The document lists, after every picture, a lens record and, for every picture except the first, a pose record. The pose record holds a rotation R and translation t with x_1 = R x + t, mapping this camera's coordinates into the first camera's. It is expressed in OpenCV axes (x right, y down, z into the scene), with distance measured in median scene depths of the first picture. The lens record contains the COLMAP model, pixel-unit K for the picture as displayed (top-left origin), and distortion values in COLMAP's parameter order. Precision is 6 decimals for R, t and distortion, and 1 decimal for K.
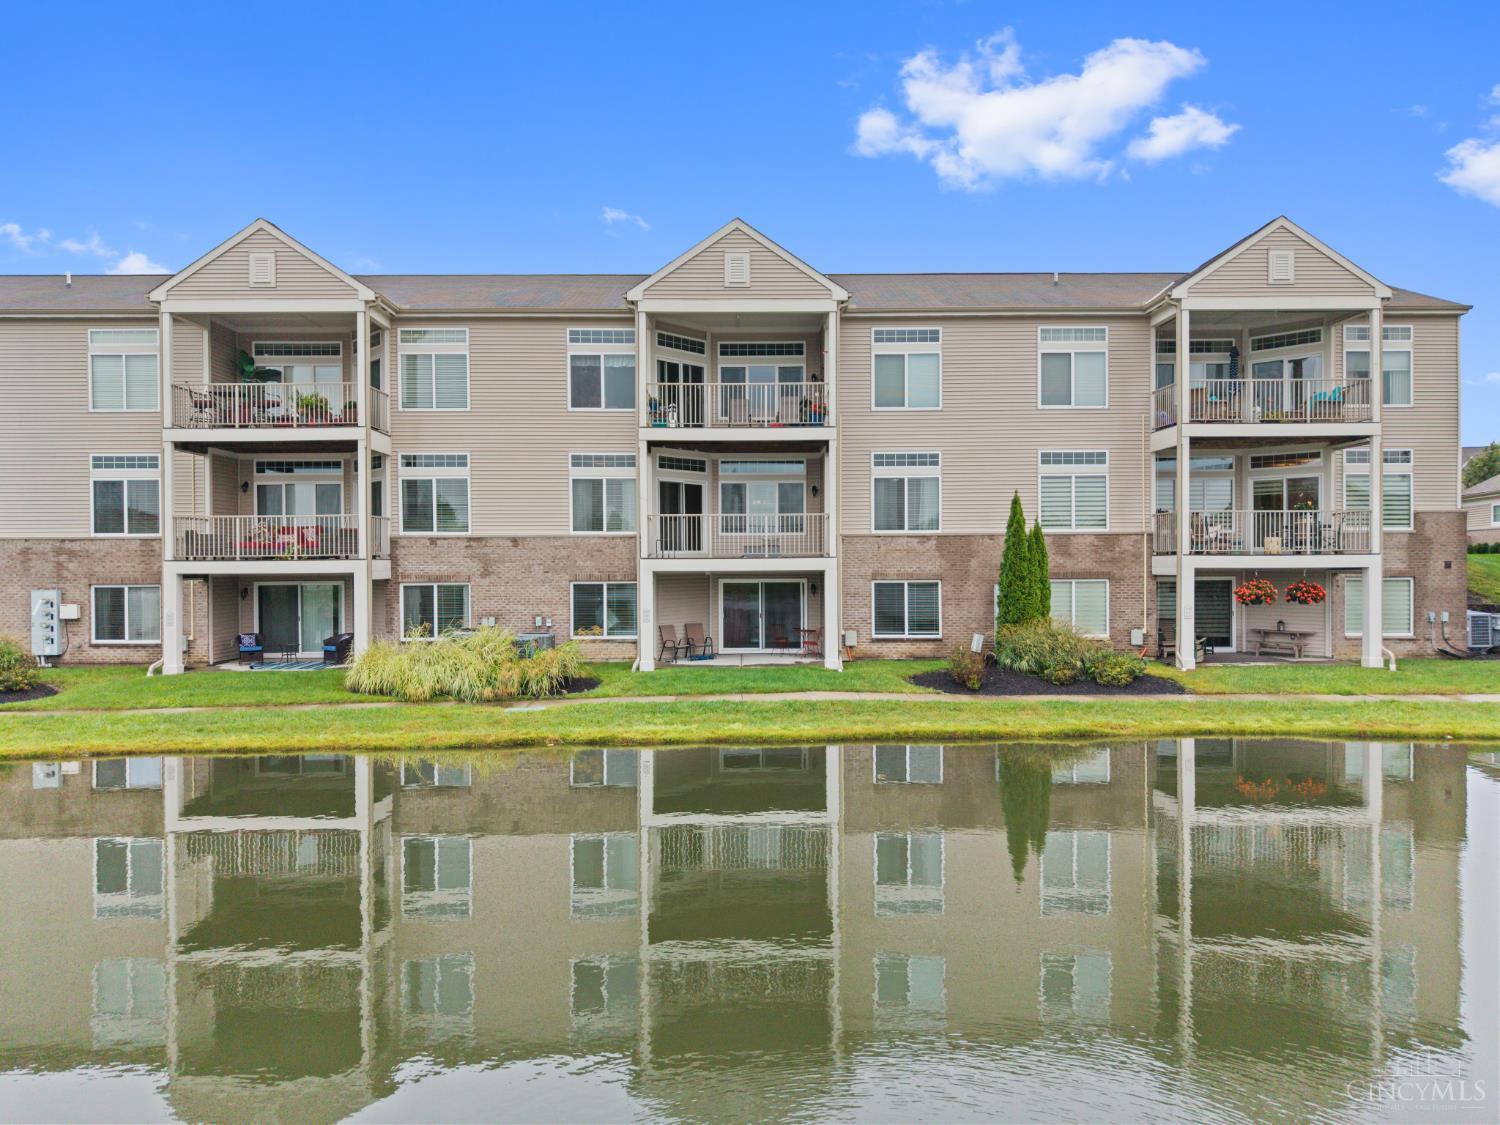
lens RADIAL K [[1014.5, 0, 748.6], [0, 1014.5, 565.7], [0, 0, 1]] dist [-0.002886, 0.003687]
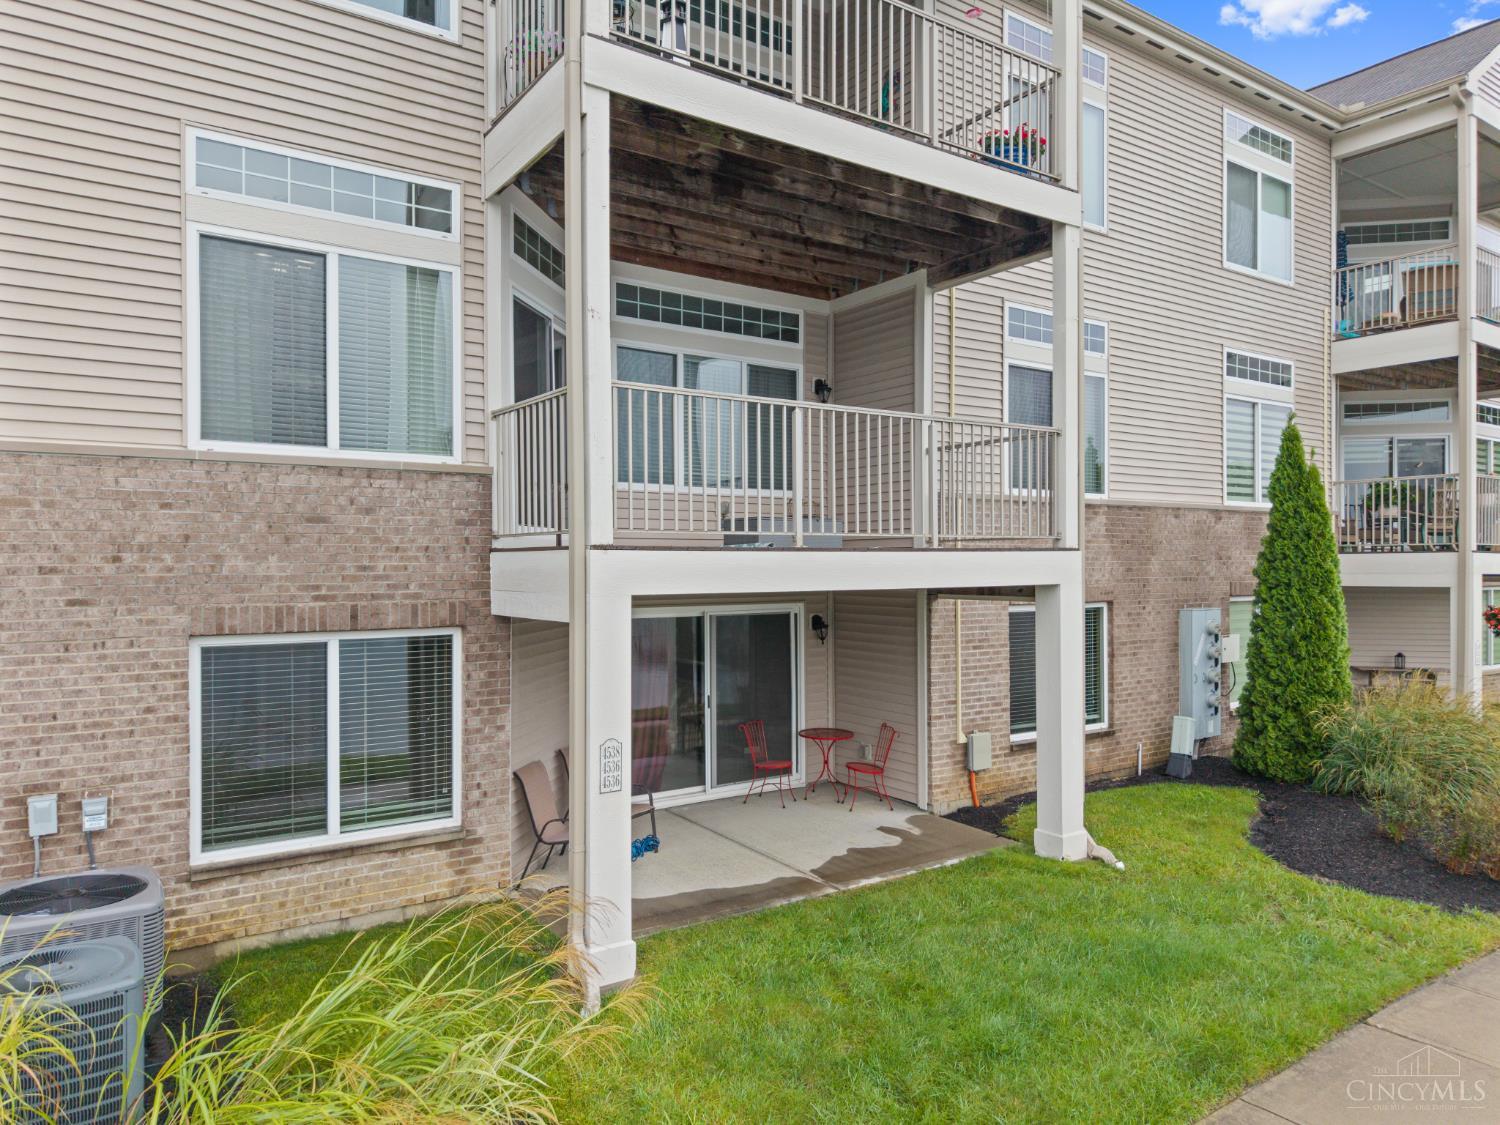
lens RADIAL K [[1014.5, 0, 755.7], [0, 1014.5, 556.9], [0, 0, 1]] dist [-0.002886, 0.003687]
pose [[0.824960, 0.005674, 0.565163, -0.202738], [-0.000683, 0.999959, -0.009041, -0.002267], [-0.565191, 0.007072, 0.824929, 0.713492]]
